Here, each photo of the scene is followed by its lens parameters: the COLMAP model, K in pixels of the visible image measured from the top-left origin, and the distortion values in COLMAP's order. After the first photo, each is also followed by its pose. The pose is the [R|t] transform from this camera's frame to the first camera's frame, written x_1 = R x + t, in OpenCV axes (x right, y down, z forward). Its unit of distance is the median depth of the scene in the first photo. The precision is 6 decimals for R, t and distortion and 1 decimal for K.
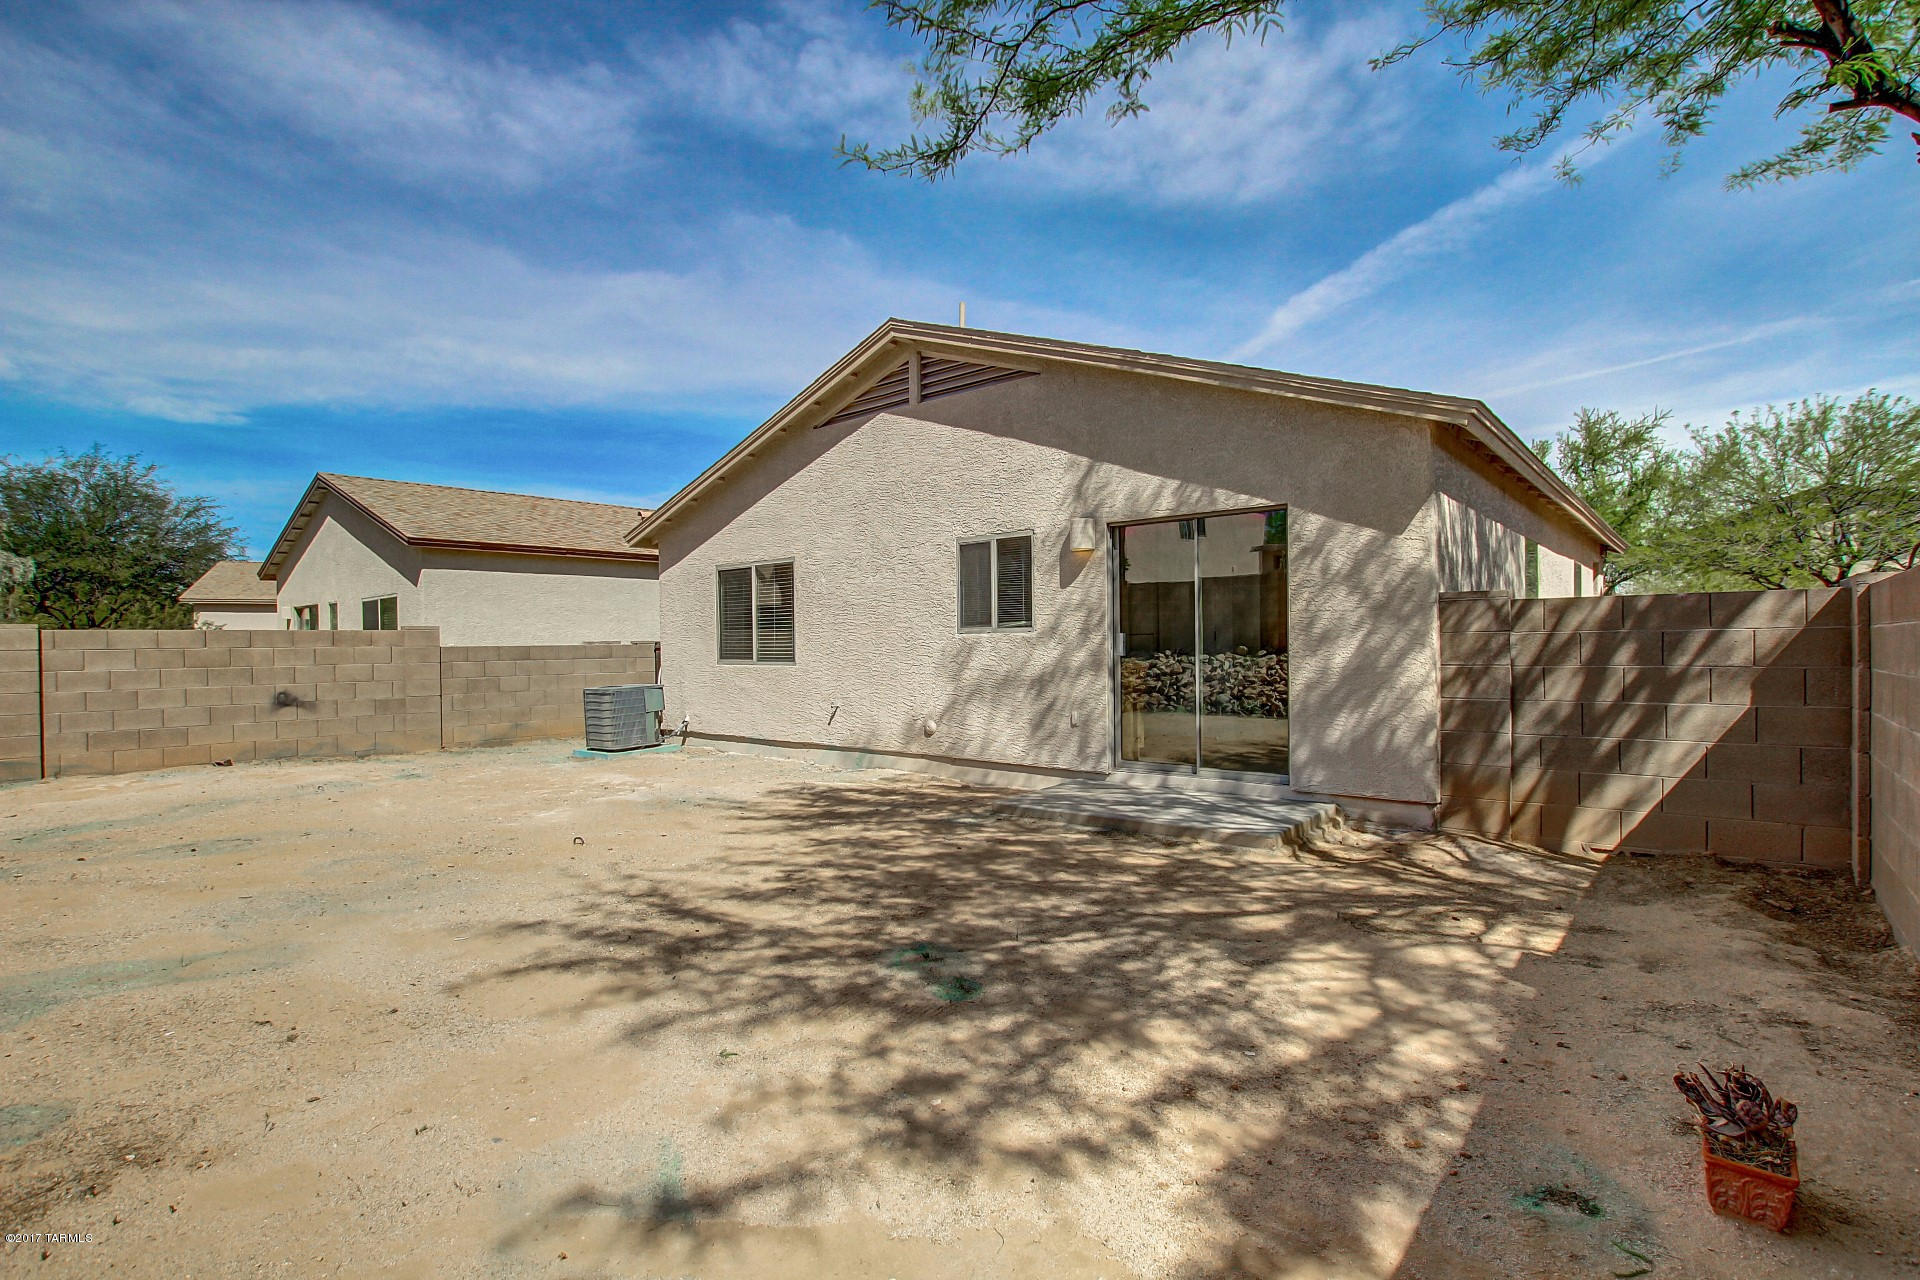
lens RADIAL K [[902.9, 0, 962.6], [0, 902.9, 647.0], [0, 0, 1]] dist [-0.025688, 0.000419]
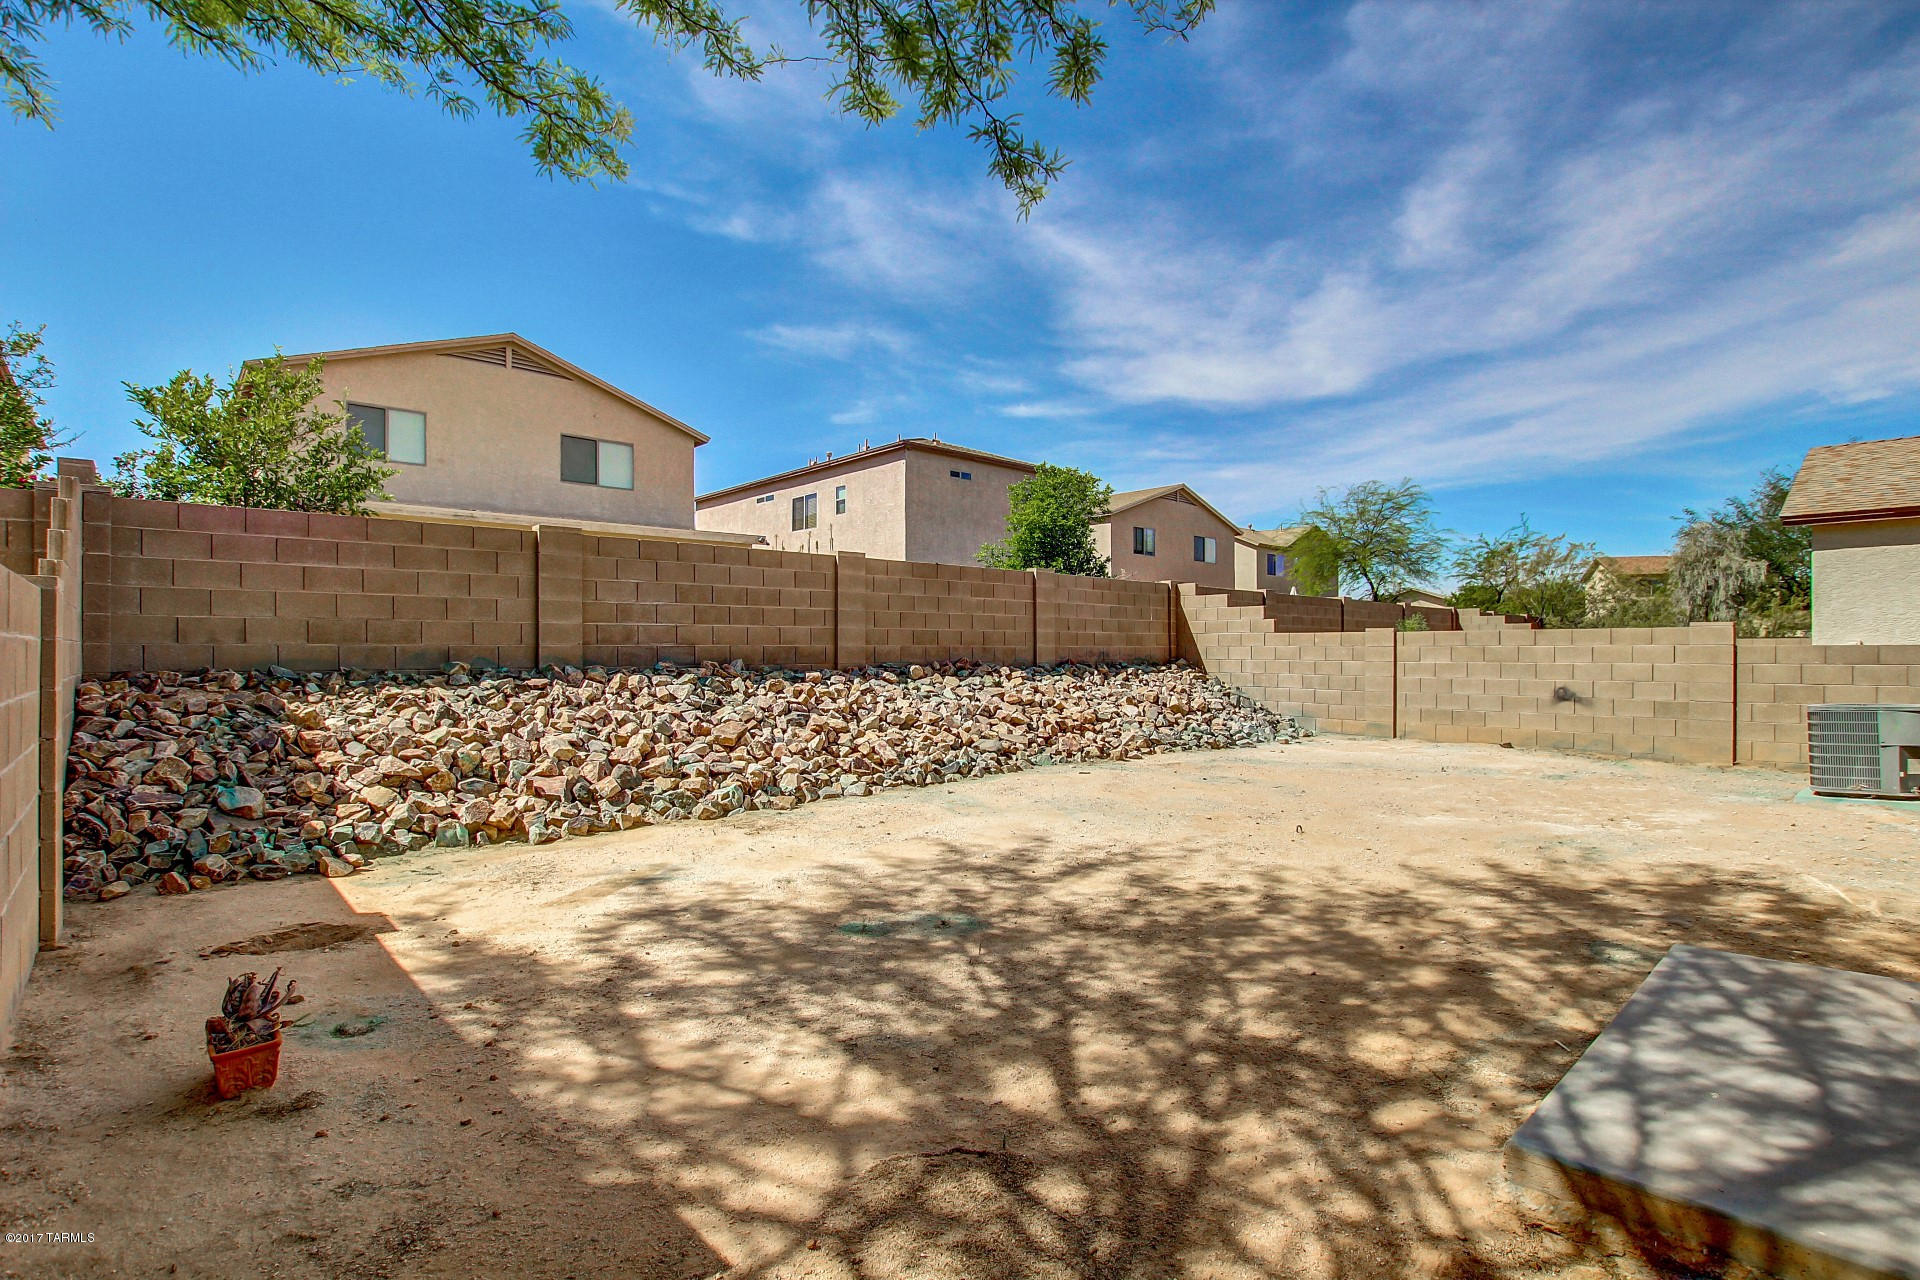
lens RADIAL K [[902.9, 0, 955.5], [0, 902.9, 645.3], [0, 0, 1]] dist [-0.025688, 0.000419]
pose [[-0.122173, 0.004064, -0.992500, 1.003385], [-0.001253, 0.999990, 0.004249, -0.008211], [0.992508, 0.001763, -0.122167, 1.070997]]
